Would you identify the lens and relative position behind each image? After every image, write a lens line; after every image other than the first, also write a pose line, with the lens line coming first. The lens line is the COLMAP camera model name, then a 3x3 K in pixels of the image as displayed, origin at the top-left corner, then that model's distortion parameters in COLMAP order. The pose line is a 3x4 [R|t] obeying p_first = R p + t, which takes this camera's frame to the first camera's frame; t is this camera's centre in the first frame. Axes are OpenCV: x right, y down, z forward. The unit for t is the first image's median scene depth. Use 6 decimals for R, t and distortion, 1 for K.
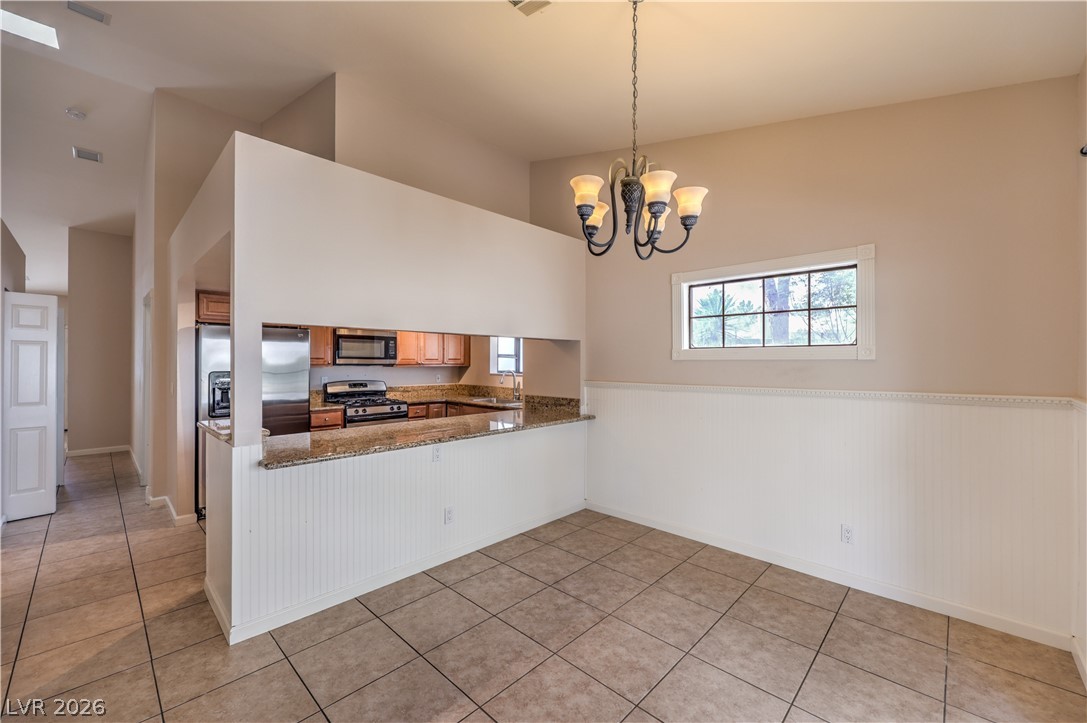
lens RADIAL K [[435.9, 0, 543.5], [0, 435.9, 361.5], [0, 0, 1]] dist [-0.000866, -0.000062]
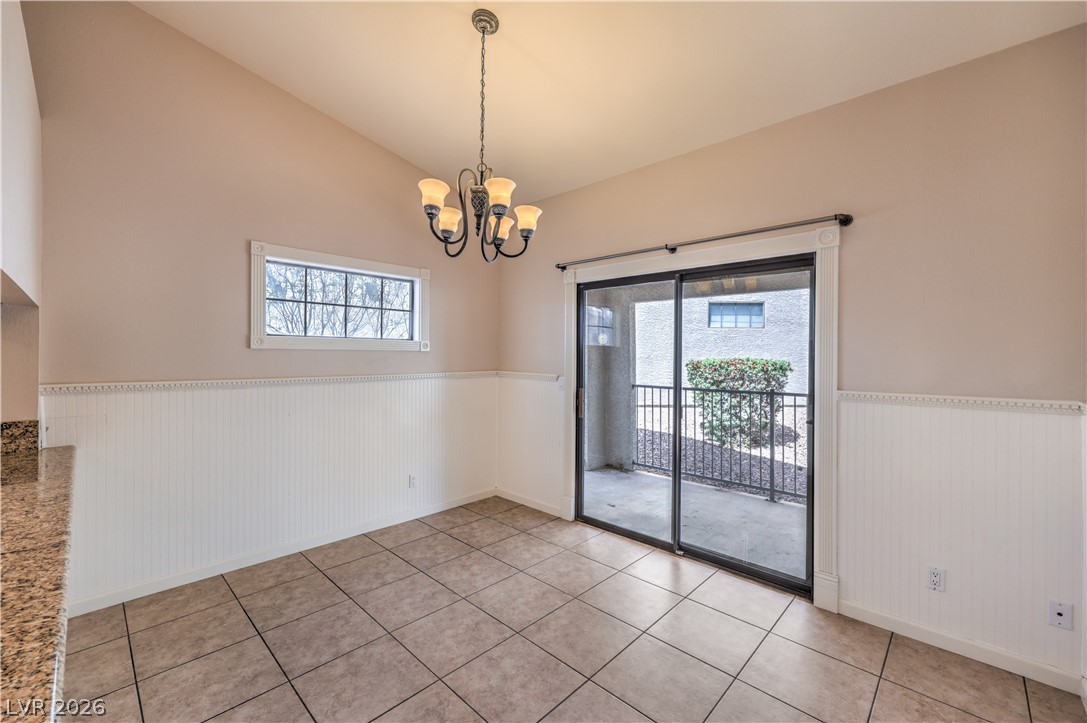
lens RADIAL K [[442.5, 0, 542.6], [0, 442.5, 355.0], [0, 0, 1]] dist [-0.000248, -0.000250]
pose [[-0.001402, -0.001478, 0.999998, -0.601838], [-0.010492, 0.999944, 0.001463, 0.001751], [-0.999944, -0.010490, -0.001417, 0.546464]]
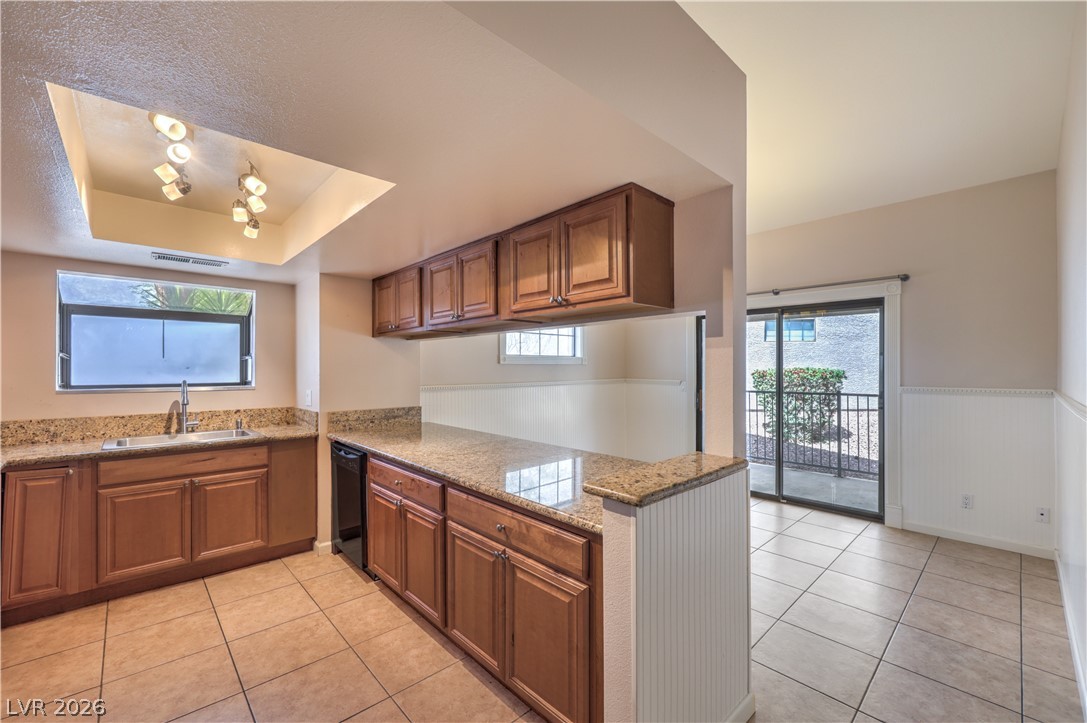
lens RADIAL K [[443.0, 0, 536.6], [0, 443.0, 368.9], [0, 0, 1]] dist [-0.001195, -0.000229]
pose [[0.061437, -0.004545, 0.998101, -1.110512], [-0.000434, 0.999989, 0.004580, 0.005820], [-0.998111, -0.000715, 0.061434, 0.957700]]
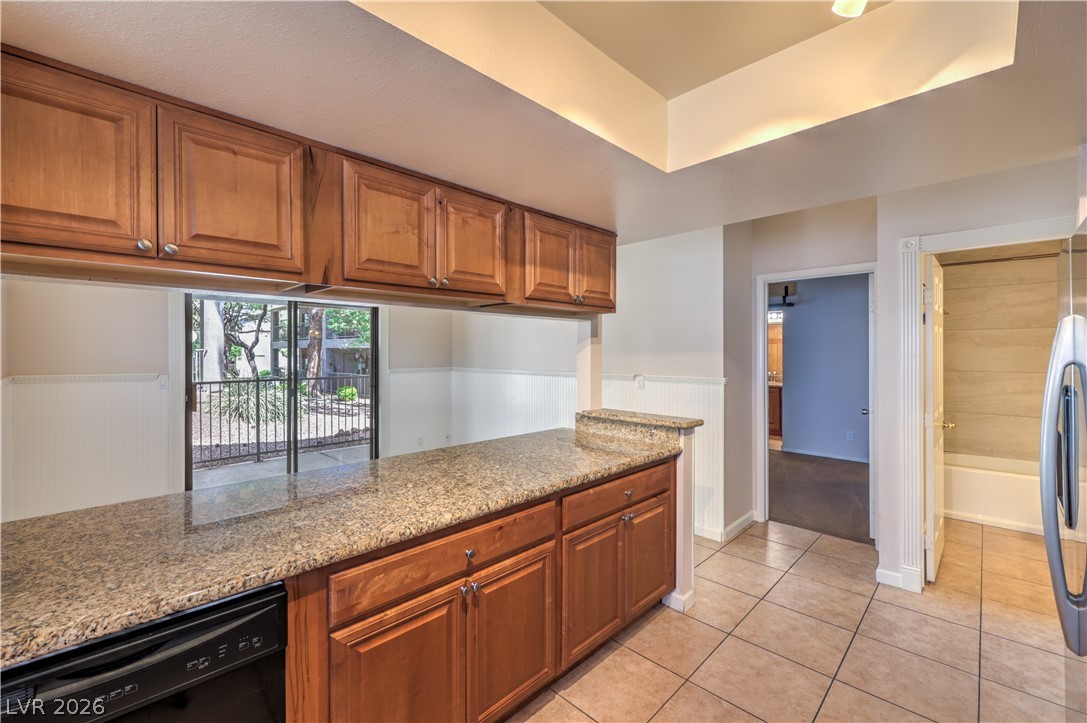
lens RADIAL K [[442.5, 0, 542.6], [0, 442.5, 355.0], [0, 0, 1]] dist [-0.000248, -0.000250]
pose [[-0.999999, -0.001353, 0.000849, -0.399928], [-0.001352, 0.999999, 0.000470, 0.005537], [-0.000849, 0.000469, -1.000000, 1.720662]]
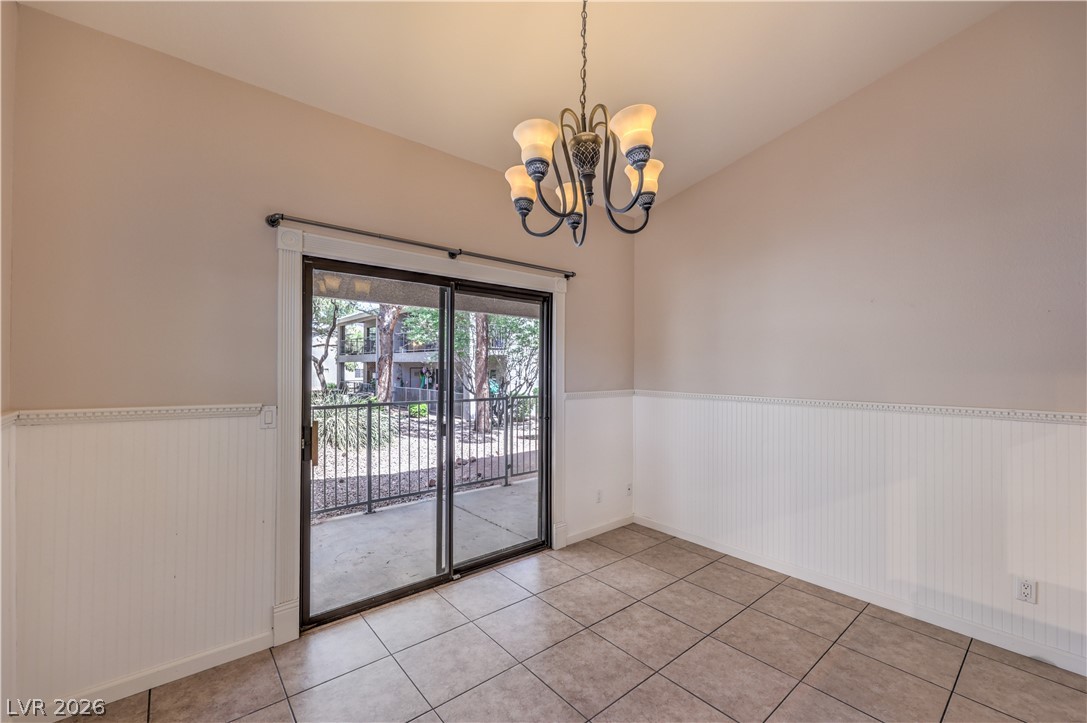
lens RADIAL K [[444.9, 0, 542.2], [0, 444.9, 365.3], [0, 0, 1]] dist [0.001024, 0.000105]
pose [[-0.993728, -0.006123, 0.111653, 0.124411], [-0.007215, 0.999930, -0.009374, 0.001211], [-0.111588, -0.010121, -0.993703, 1.173314]]
